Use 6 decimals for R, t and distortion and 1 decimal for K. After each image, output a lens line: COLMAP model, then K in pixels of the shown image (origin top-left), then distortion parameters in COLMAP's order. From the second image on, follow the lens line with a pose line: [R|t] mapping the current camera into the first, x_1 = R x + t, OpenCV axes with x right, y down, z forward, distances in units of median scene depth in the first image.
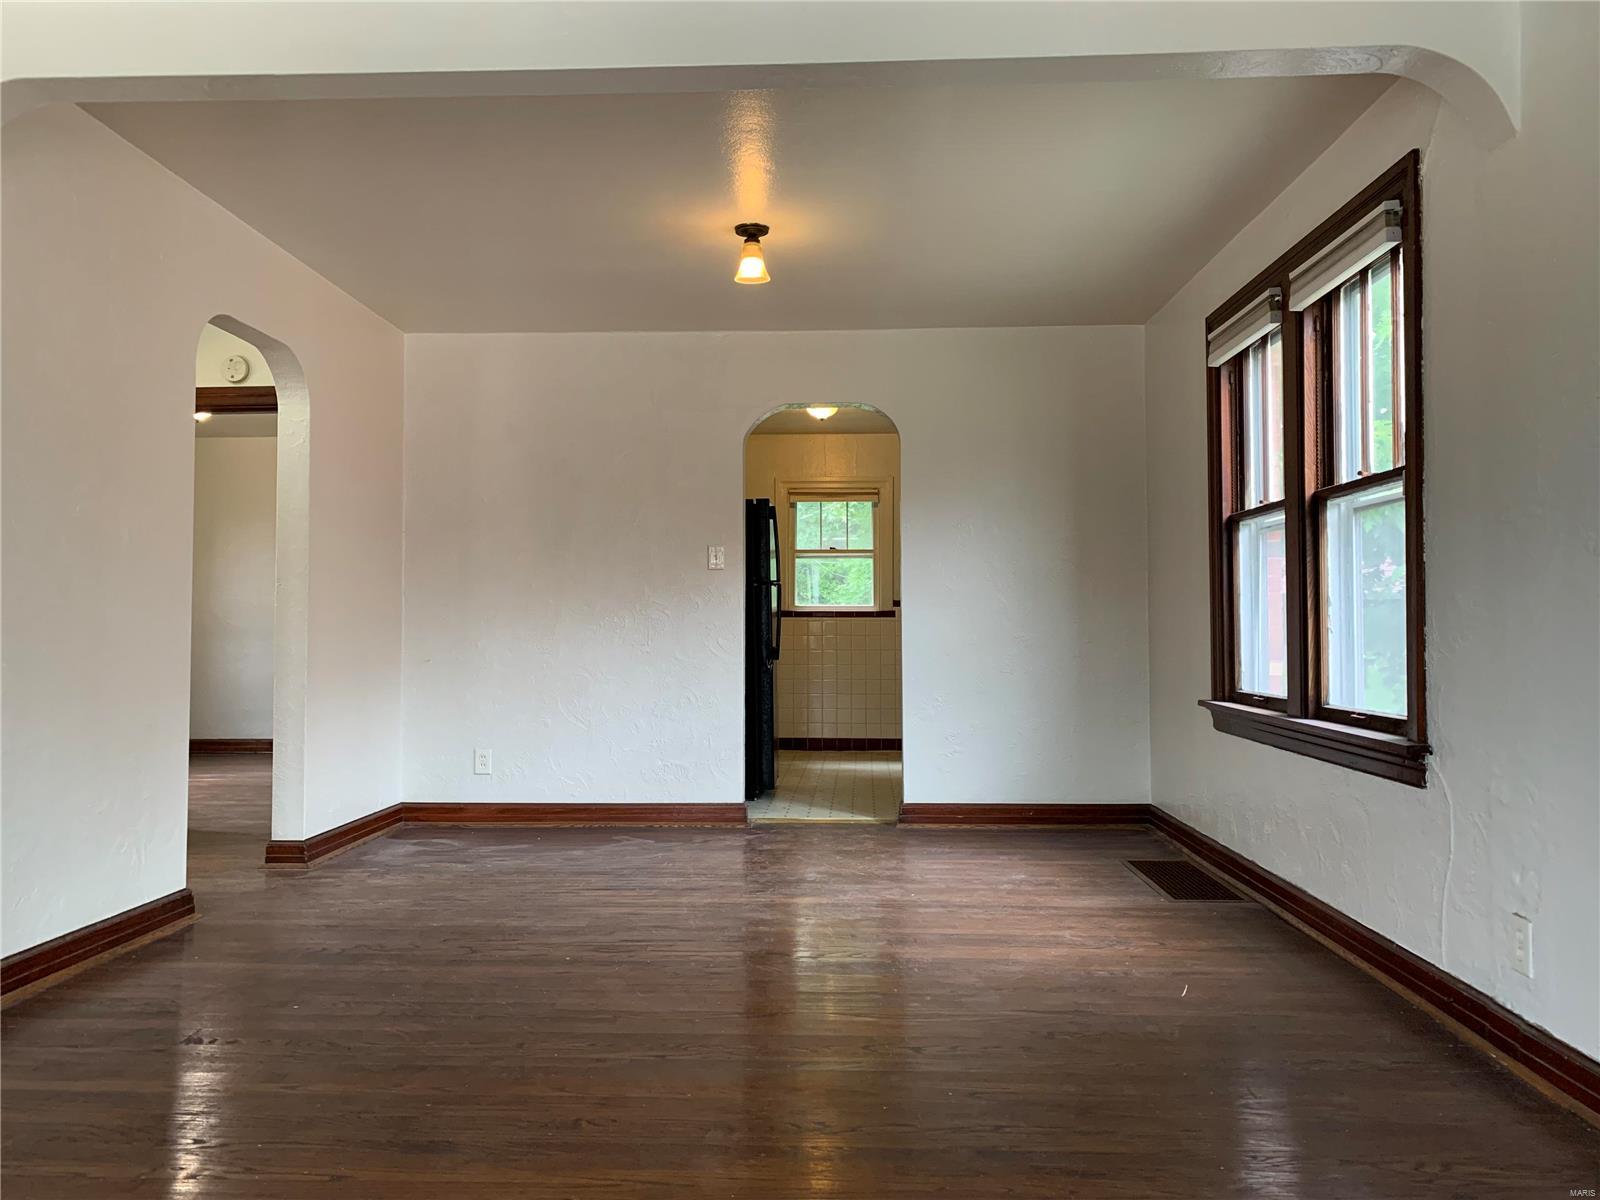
lens RADIAL K [[1227.6, 0, 800.5], [0, 1227.6, 580.0], [0, 0, 1]] dist [0.094153, -0.102442]
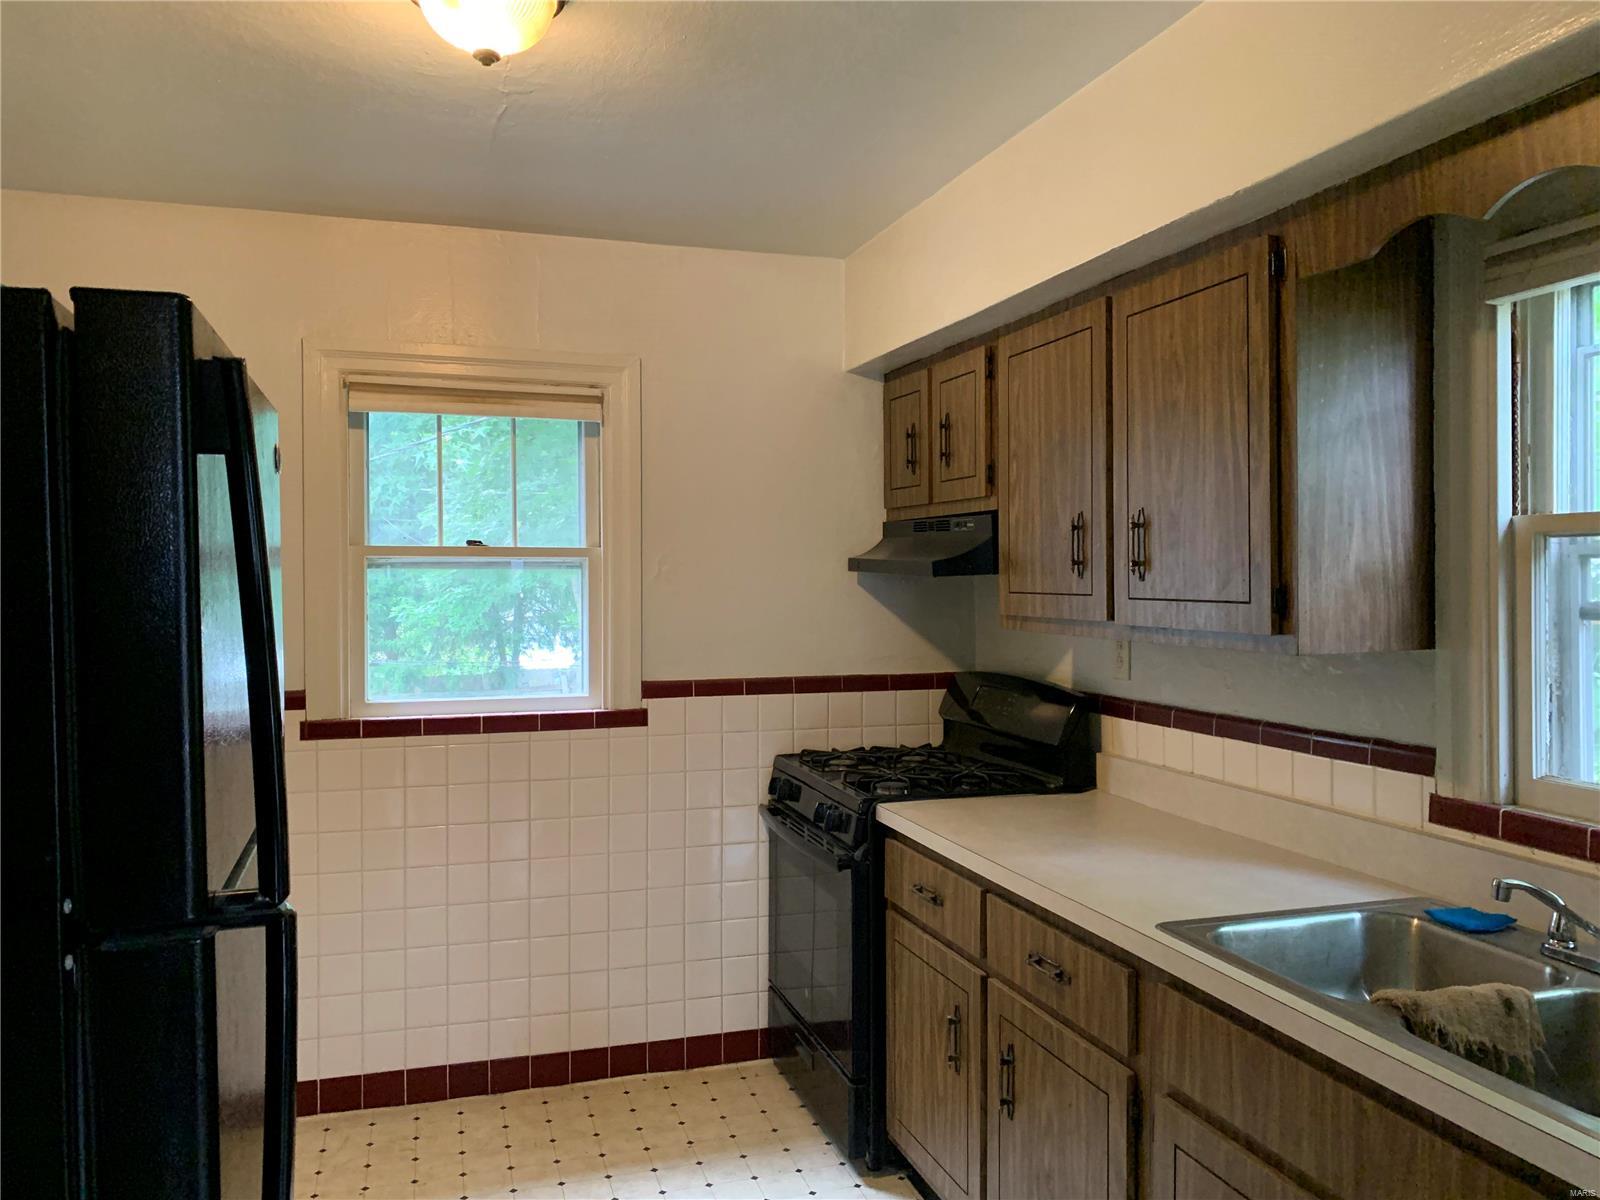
lens RADIAL K [[1227.6, 0, 800.5], [0, 1227.6, 580.0], [0, 0, 1]] dist [0.094153, -0.102442]
pose [[0.941782, -0.000927, 0.336222, -0.006680], [-0.013192, 0.999124, 0.039705, -0.030734], [-0.335964, -0.041829, 0.940945, 0.620539]]
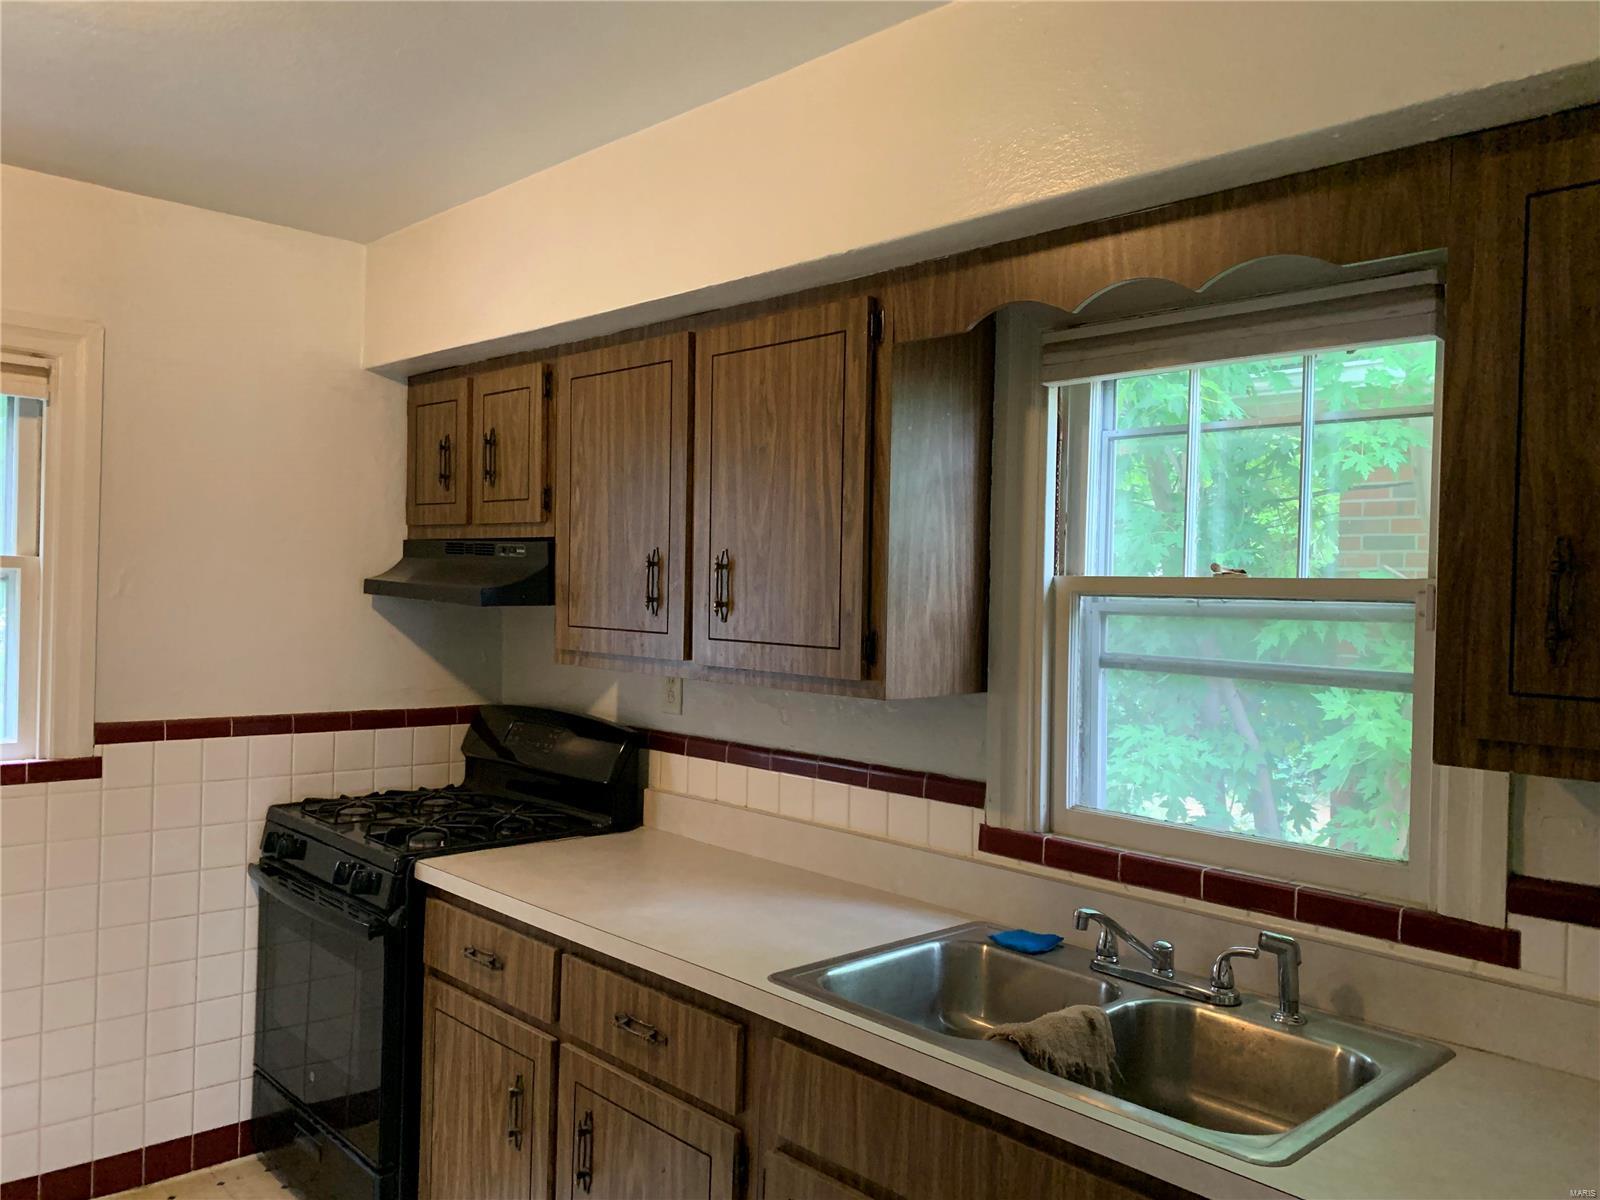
lens RADIAL K [[1227.9, 0, 800.0], [0, 1227.9, 600.0], [0, 0, 1]] dist [0.095083, -0.153275]
pose [[0.701397, 0.017513, 0.712556, -0.024530], [-0.058011, 0.997784, 0.032579, -0.035151], [-0.710407, -0.064187, 0.700858, 0.649775]]
